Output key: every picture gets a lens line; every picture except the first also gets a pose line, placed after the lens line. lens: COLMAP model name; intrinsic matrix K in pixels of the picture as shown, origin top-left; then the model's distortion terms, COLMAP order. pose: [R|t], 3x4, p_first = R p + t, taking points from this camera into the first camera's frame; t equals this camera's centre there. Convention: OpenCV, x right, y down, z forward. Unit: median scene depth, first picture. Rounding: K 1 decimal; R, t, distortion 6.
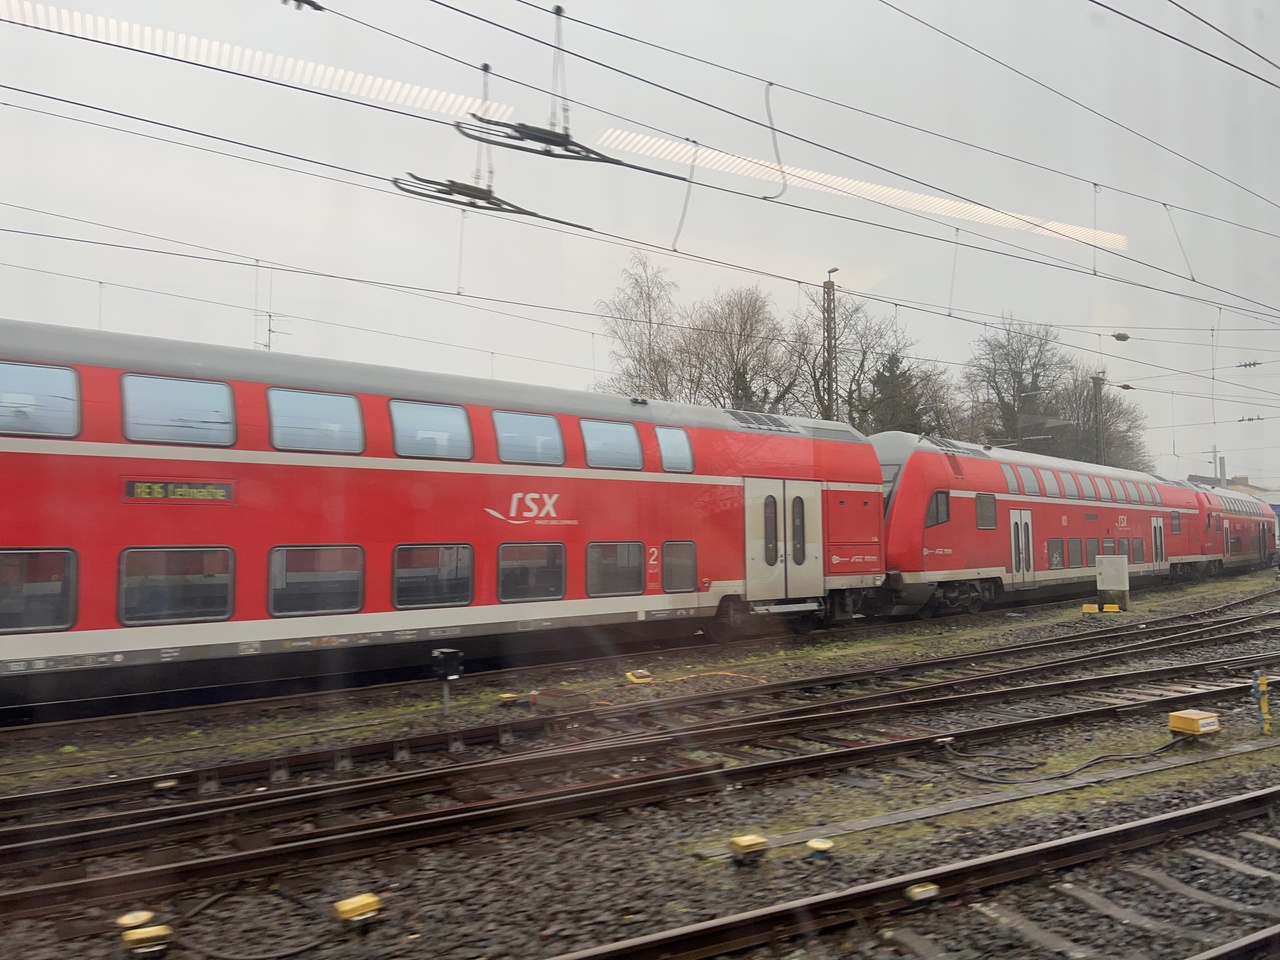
lens RADIAL K [[952.6, 0, 640.0], [0, 952.6, 470.9], [0, 0, 1]] dist [0.062009, -0.066898]
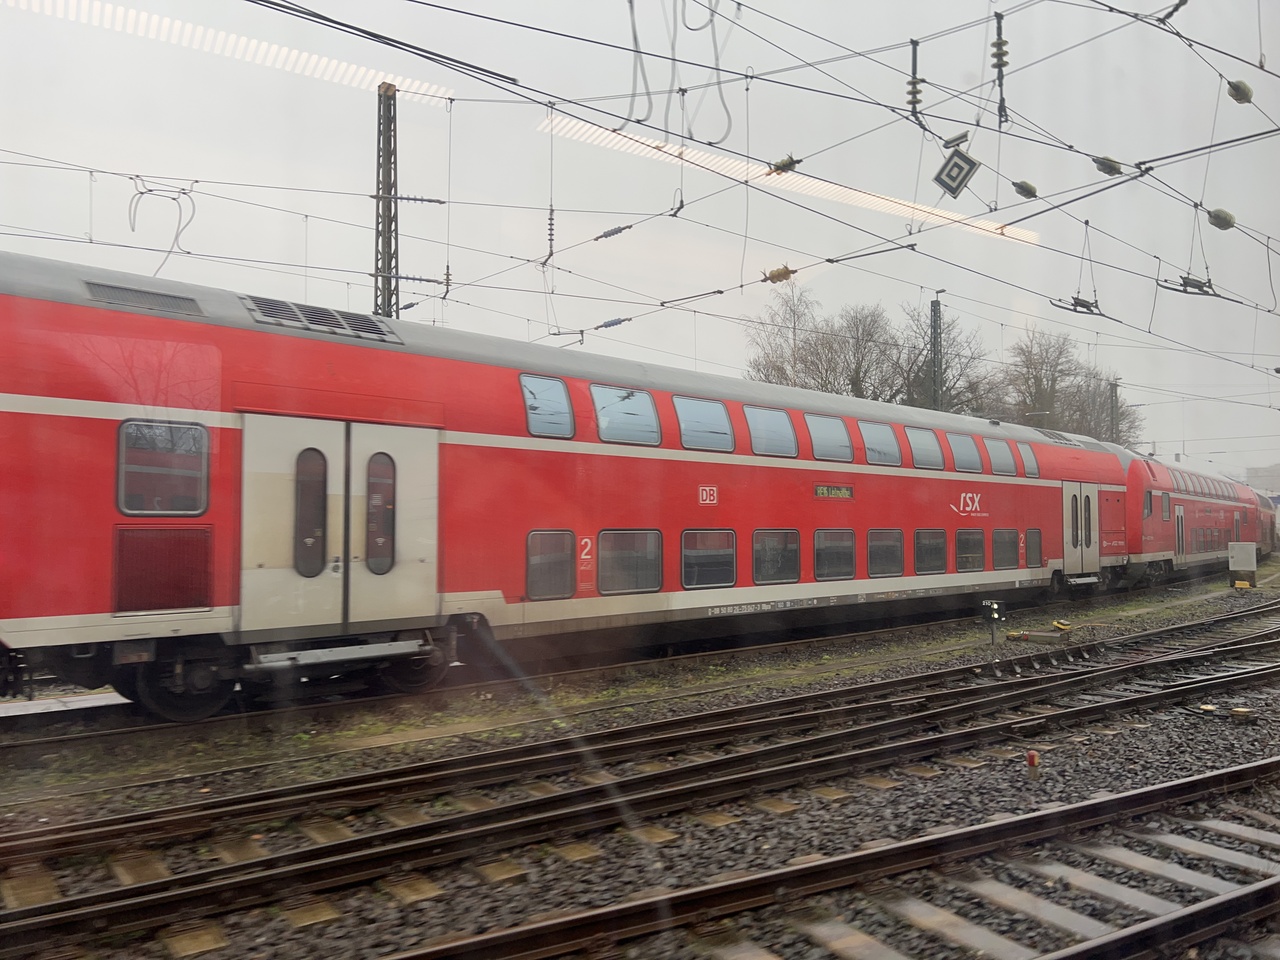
lens RADIAL K [[951.3, 0, 640.7], [0, 951.3, 471.8], [0, 0, 1]] dist [0.054825, -0.054647]
pose [[0.998160, 0.010730, 0.059685, -0.604373], [-0.011572, 0.999838, 0.013786, -0.019083], [-0.059527, -0.014452, 0.998122, -0.319364]]
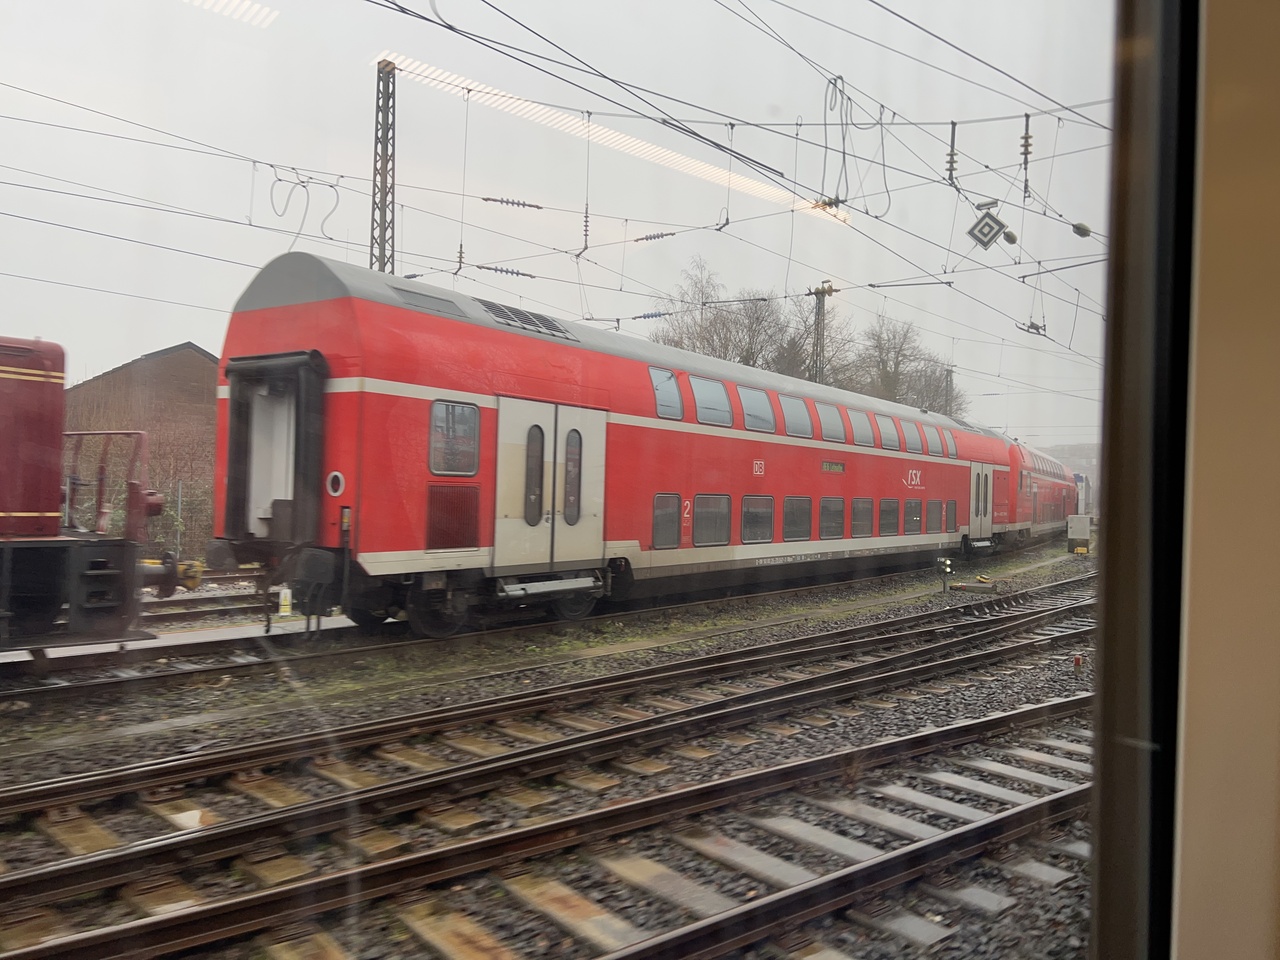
lens RADIAL K [[952.1, 0, 641.4], [0, 952.1, 459.2], [0, 0, 1]] dist [0.073129, -0.065501]
pose [[0.970650, 0.043297, 0.236569, -0.878731], [-0.053364, 0.997915, 0.036315, -0.027939], [-0.234503, -0.047873, 0.970936, -0.467031]]
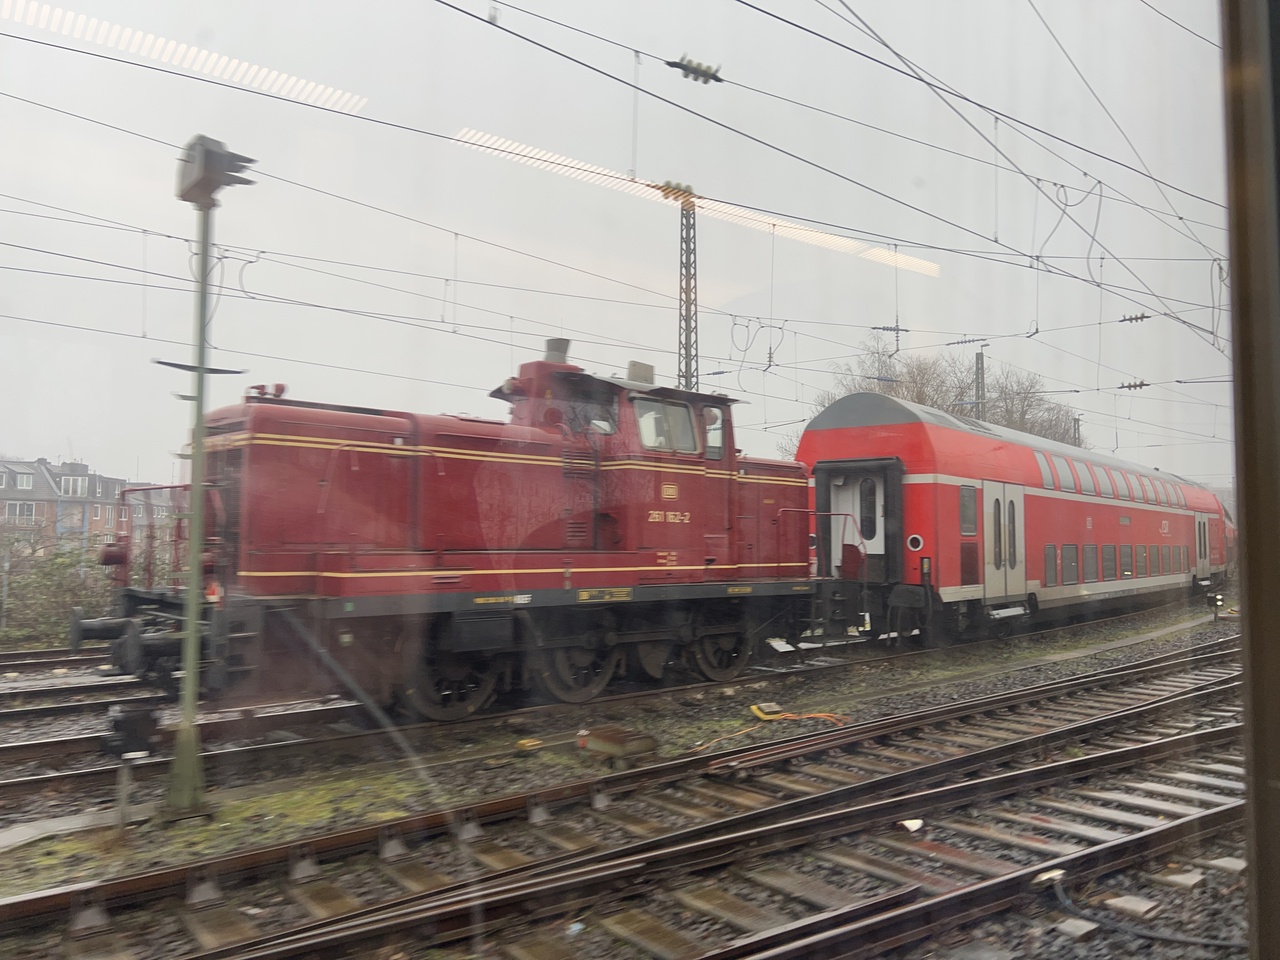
lens RADIAL K [[939.5, 0, 634.9], [0, 939.5, 480.0], [0, 0, 1]] dist [0.055239, -0.063158]
pose [[0.987206, 0.025810, 0.157344, -1.372383], [-0.027428, 0.999591, 0.008118, -0.042516], [-0.157070, -0.012330, 0.987510, -0.715887]]
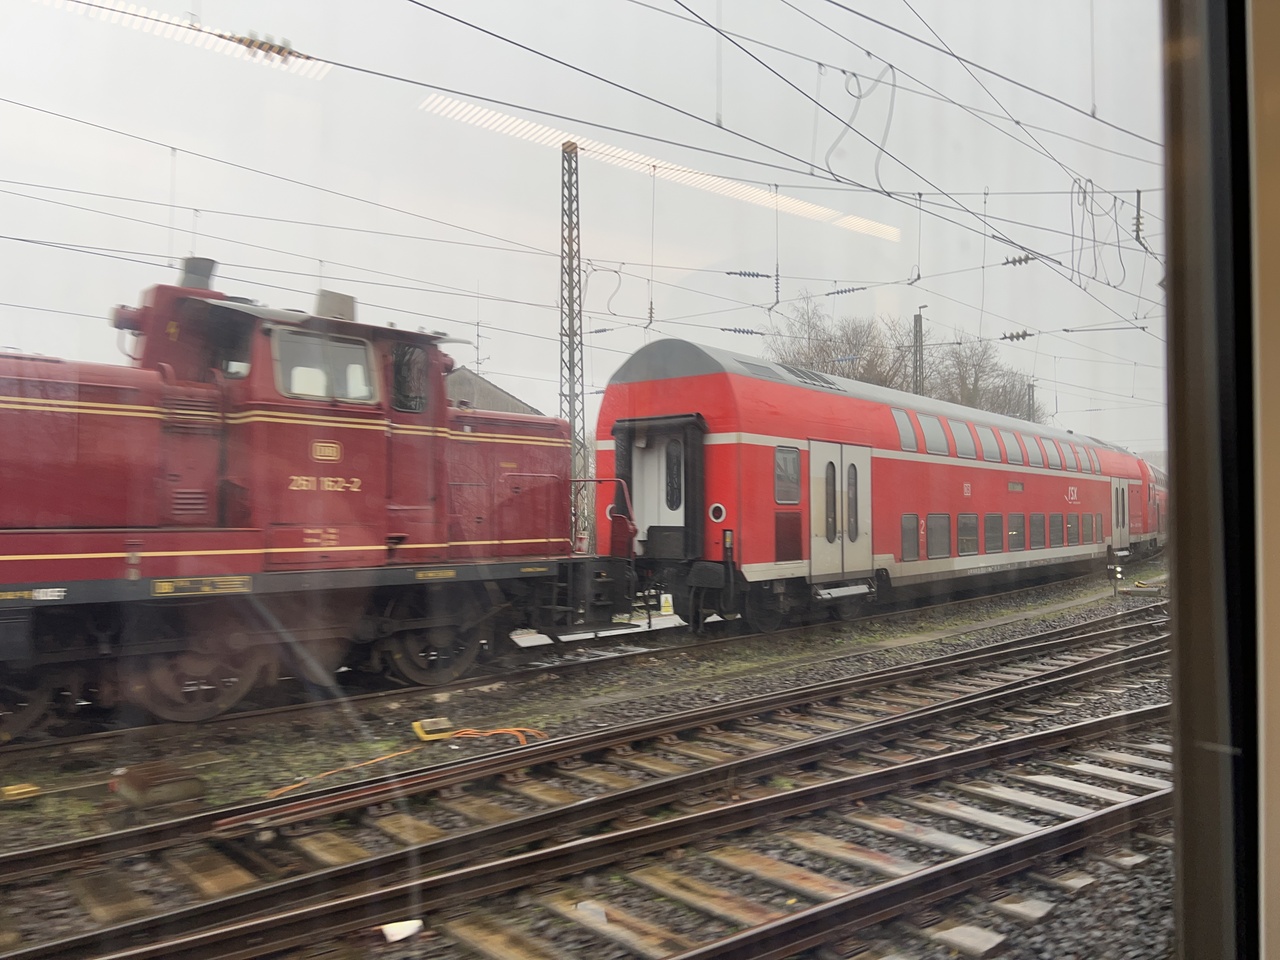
lens RADIAL K [[940.3, 0, 625.5], [0, 940.3, 480.8], [0, 0, 1]] dist [0.058114, -0.070798]
pose [[0.985113, 0.013934, 0.171340, -1.151377], [-0.020780, 0.999053, 0.038228, -0.036351], [-0.170645, -0.041220, 0.984470, -0.602200]]
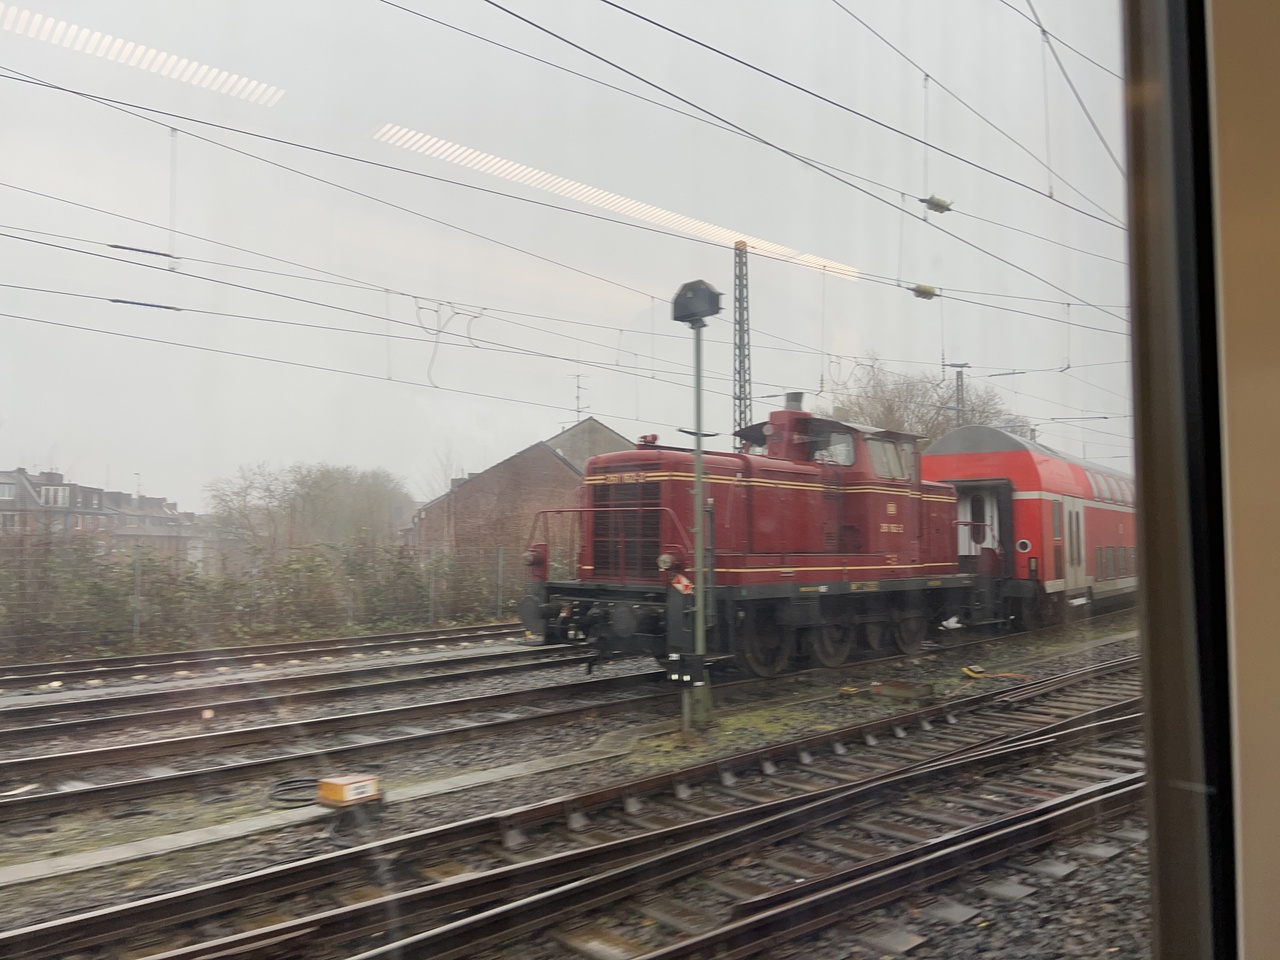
lens RADIAL K [[939.0, 0, 641.5], [0, 939.0, 483.8], [0, 0, 1]] dist [0.058360, -0.057698]
pose [[0.973691, 0.023175, 0.226689, -1.699282], [-0.024858, 0.999681, 0.004572, -0.051985], [-0.226511, -0.010087, 0.973956, -0.886399]]
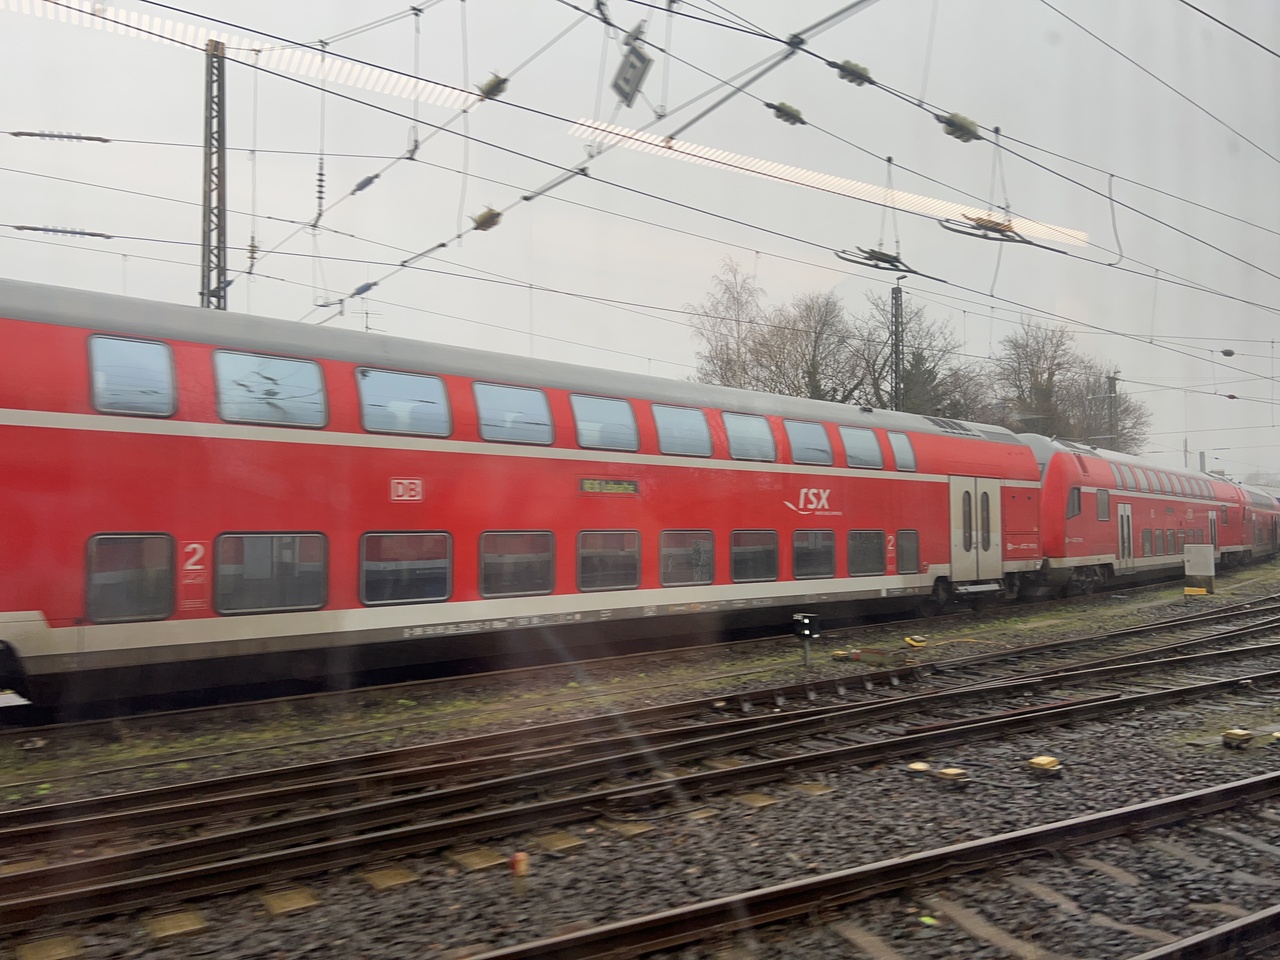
lens RADIAL K [[953.9, 0, 639.1], [0, 953.9, 471.2], [0, 0, 1]] dist [0.048528, -0.047235]
pose [[0.999552, 0.007290, 0.029022, -0.331105], [-0.007626, 0.999905, 0.011484, -0.009700], [-0.028935, -0.011700, 0.999513, -0.173848]]
